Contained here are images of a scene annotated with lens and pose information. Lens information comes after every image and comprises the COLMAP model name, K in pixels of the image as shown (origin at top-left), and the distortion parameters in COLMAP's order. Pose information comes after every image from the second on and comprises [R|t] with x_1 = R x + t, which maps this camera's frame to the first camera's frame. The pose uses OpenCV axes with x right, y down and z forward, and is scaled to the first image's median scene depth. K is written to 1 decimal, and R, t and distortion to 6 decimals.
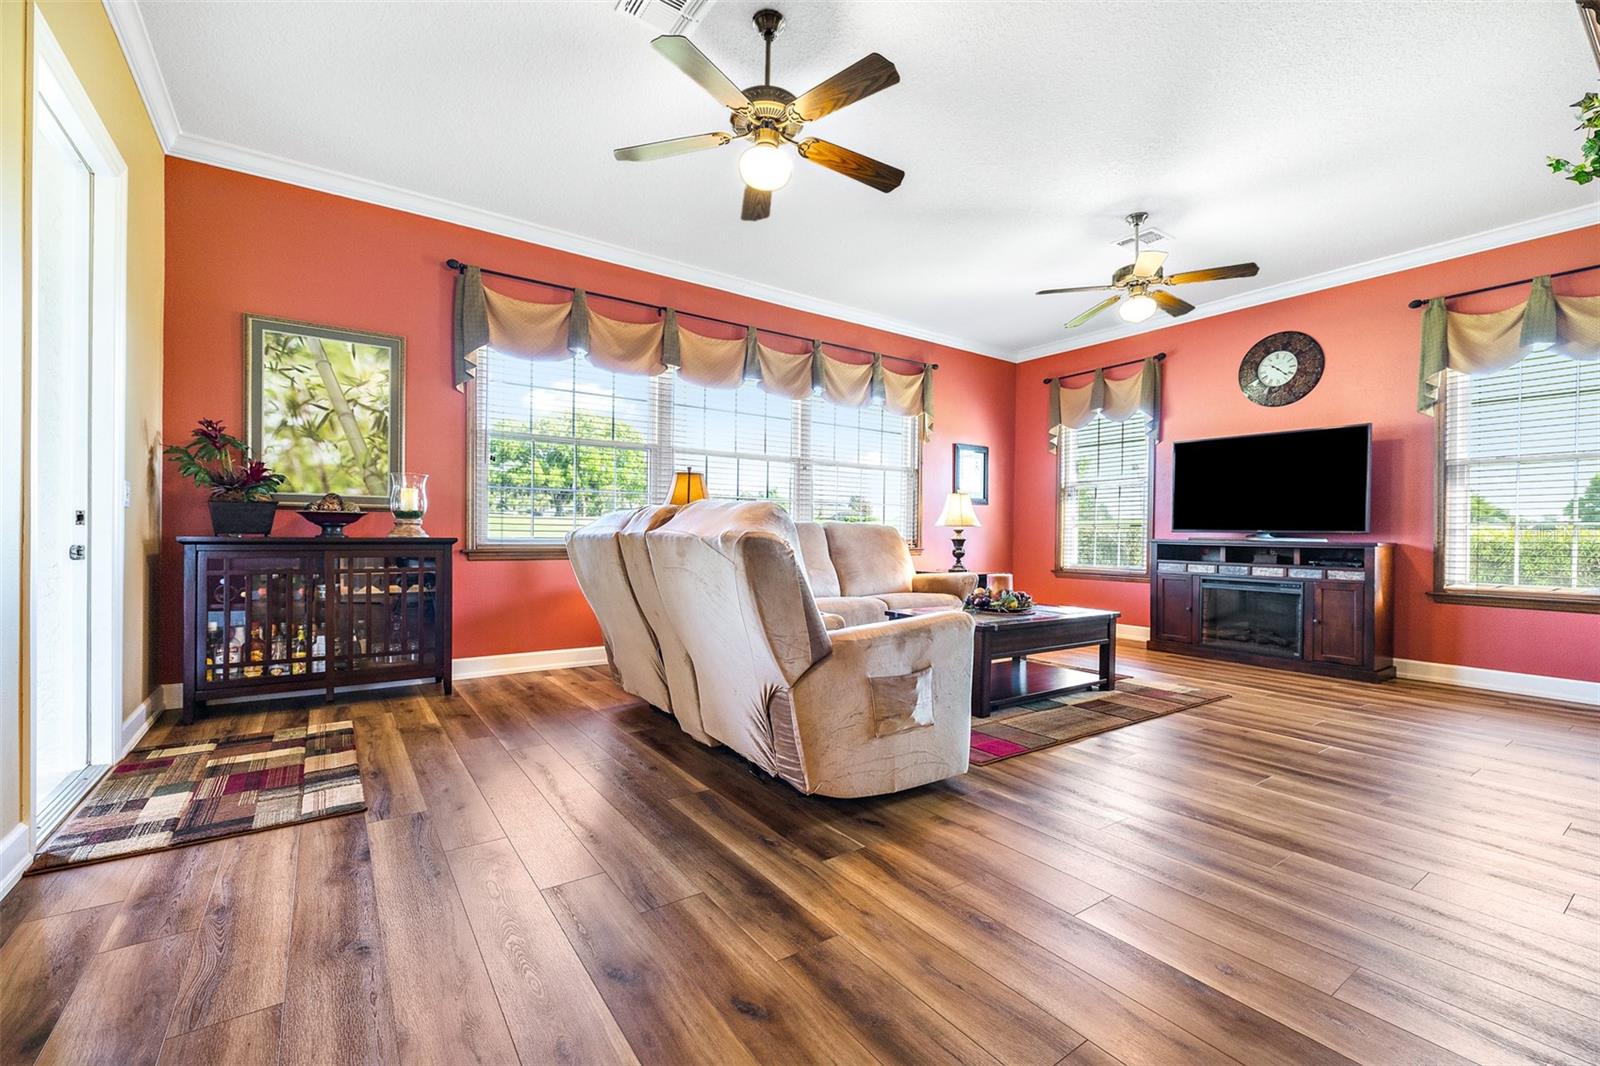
lens RADIAL K [[675.1, 0, 800.0], [0, 675.1, 533.0], [0, 0, 1]] dist [0.000016, 0.000048]
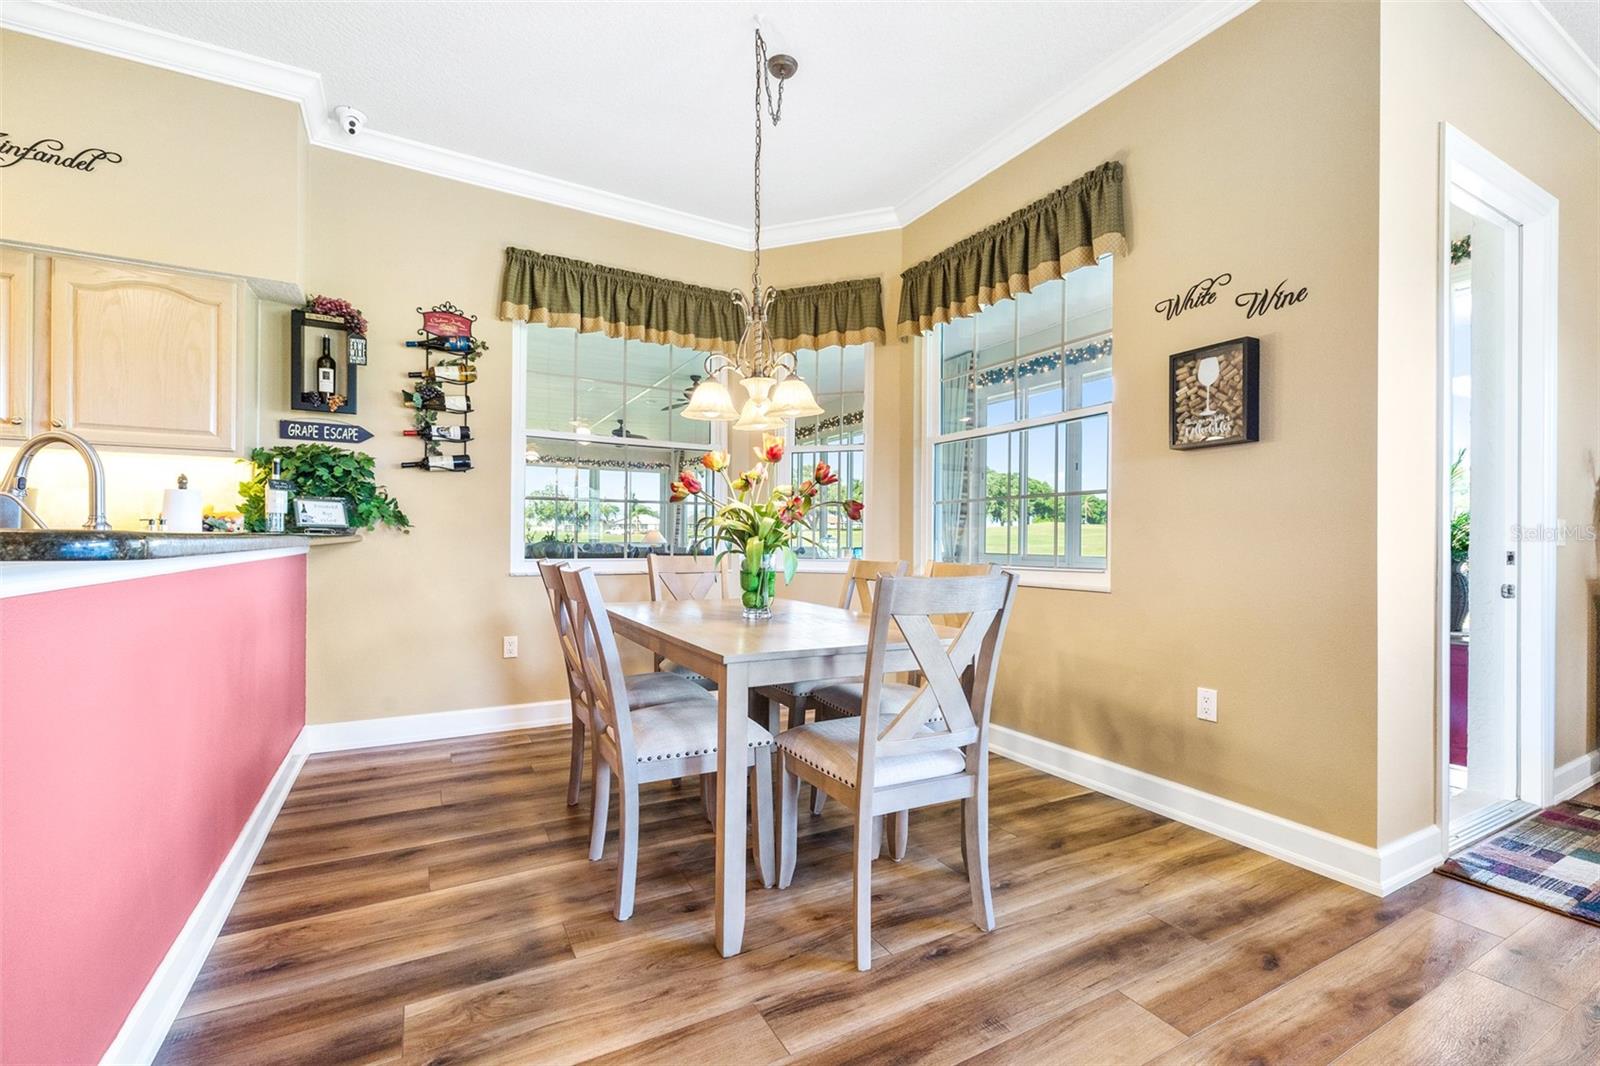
lens RADIAL K [[689.3, 0, 799.7], [0, 689.3, 538.1], [0, 0, 1]] dist [0.000016, -0.000294]
pose [[-0.111702, -0.014525, -0.993636, 0.136689], [-0.007011, 0.999880, -0.013828, -0.036591], [0.993717, 0.005422, -0.111790, 0.029734]]
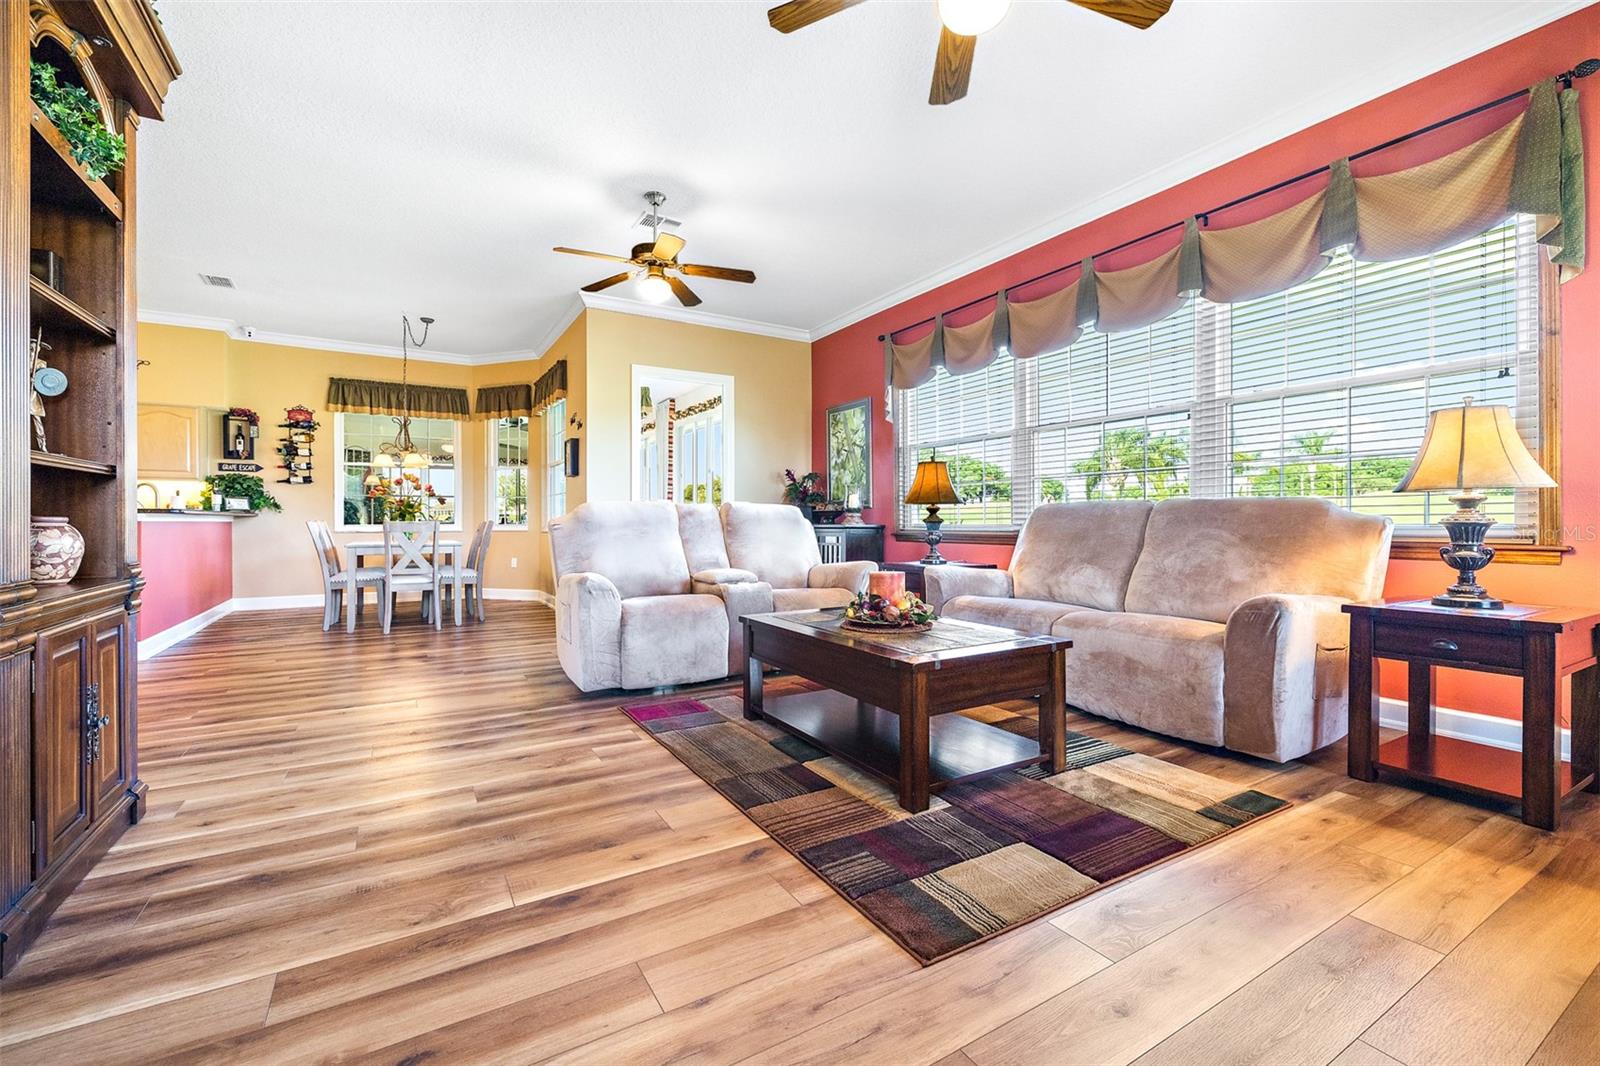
lens RADIAL K [[675.7, 0, 801.8], [0, 675.7, 523.1], [0, 0, 1]] dist [-0.000647, -0.000049]
pose [[-0.069338, -0.008899, -0.997554, 1.925149], [0.003562, 0.999952, -0.009168, 0.032196], [0.997587, -0.004189, -0.069303, 1.864844]]
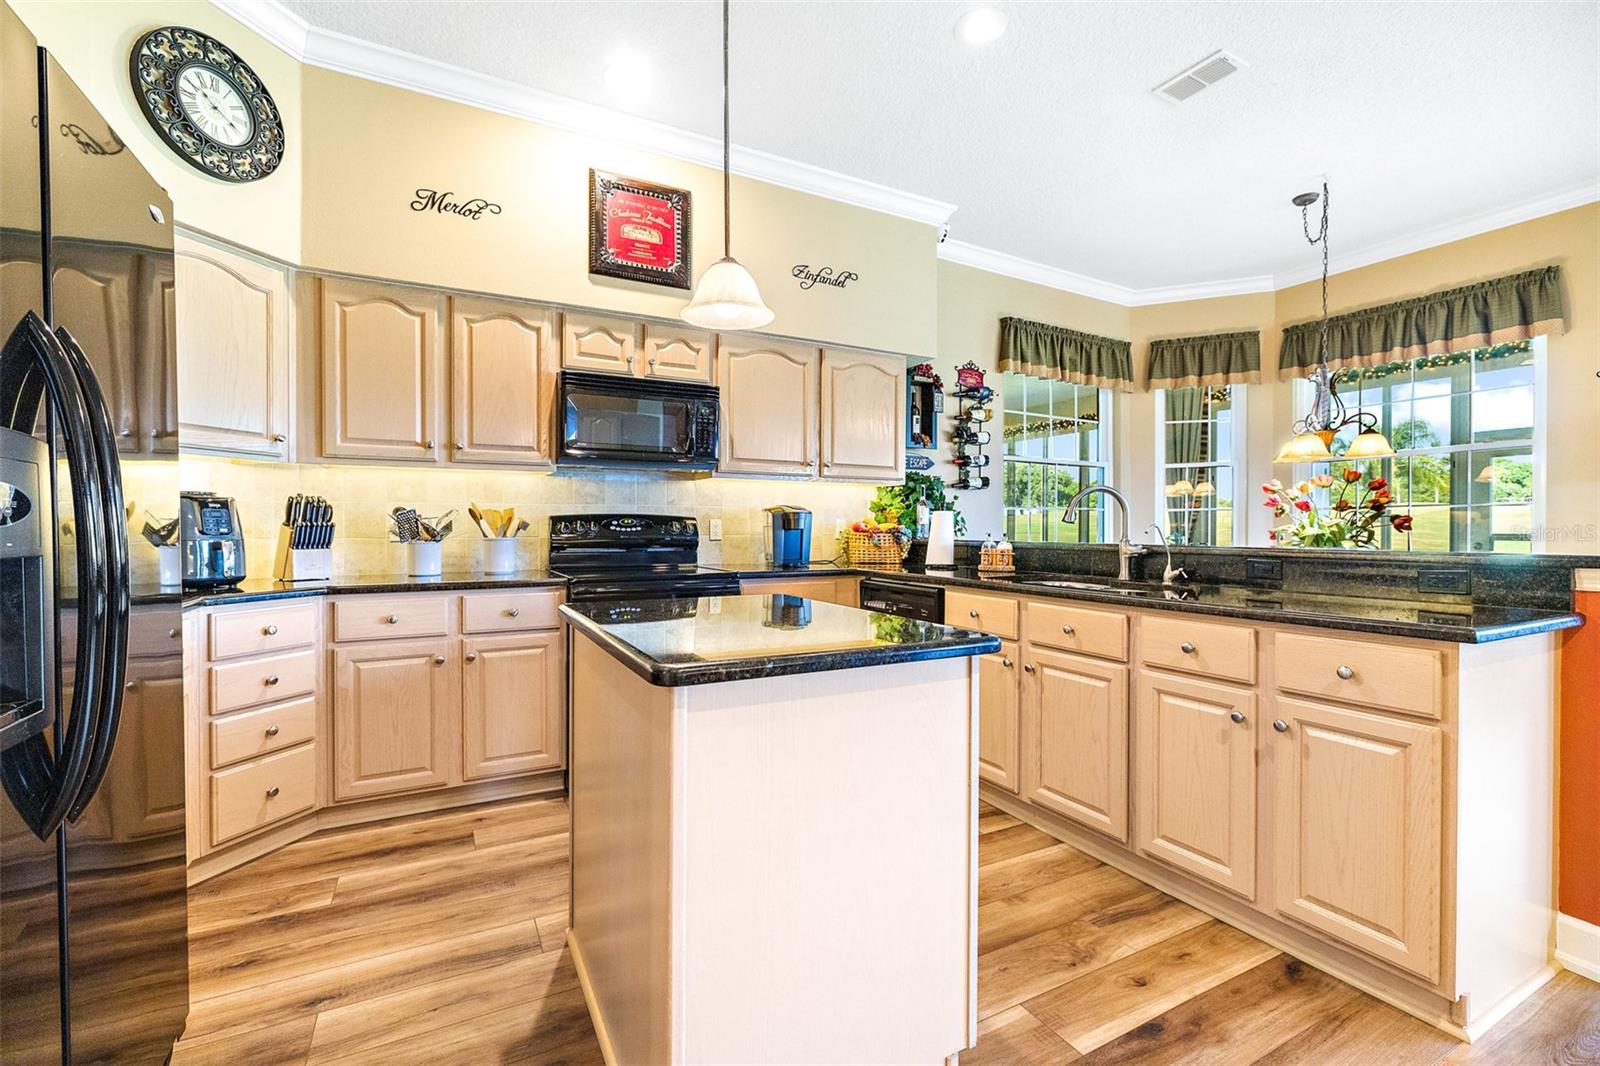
lens RADIAL K [[682.3, 0, 792.5], [0, 682.3, 534.9], [0, 0, 1]] dist [-0.000778, 0.000133]
pose [[-0.130833, -0.001228, -0.991404, 0.828880], [-0.000362, 0.999999, -0.001191, -0.066487], [0.991404, 0.000203, -0.130834, -1.308162]]
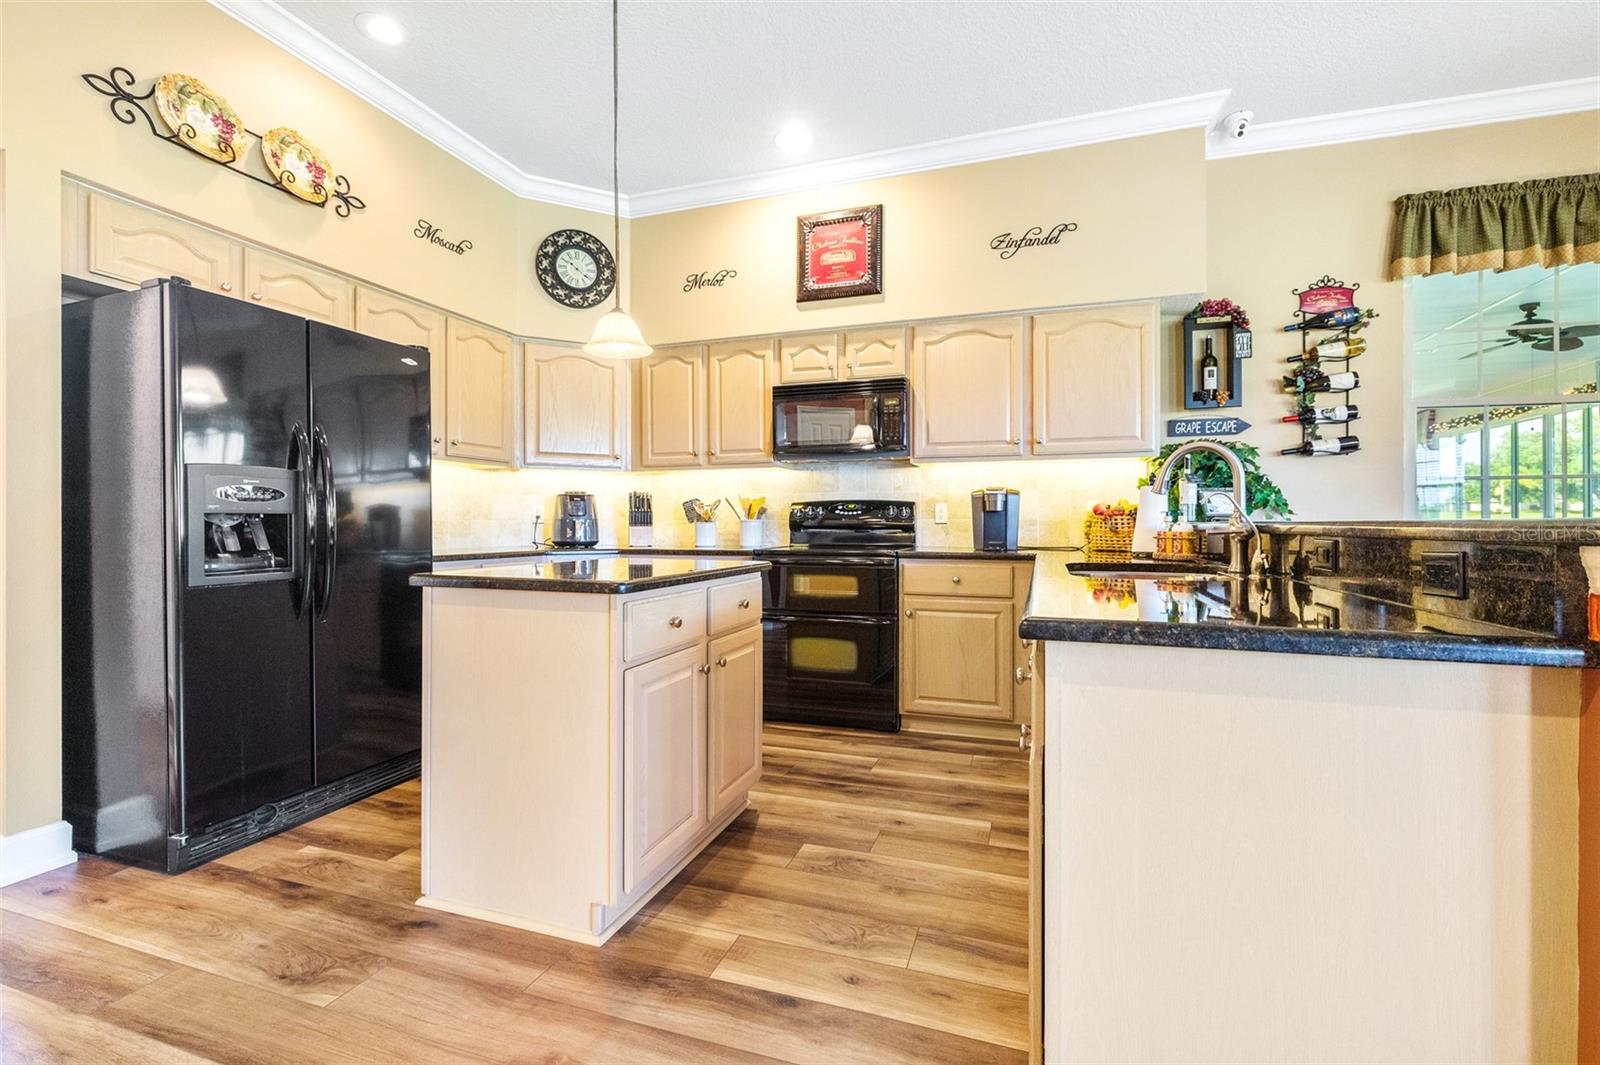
lens RADIAL K [[698.7, 0, 806.2], [0, 698.7, 522.8], [0, 0, 1]] dist [-0.000986, -0.000058]
pose [[-0.807283, -0.013429, -0.590011, 0.481713], [-0.008438, 0.999902, -0.011213, -0.032845], [0.590104, -0.004074, -0.807317, -0.428736]]
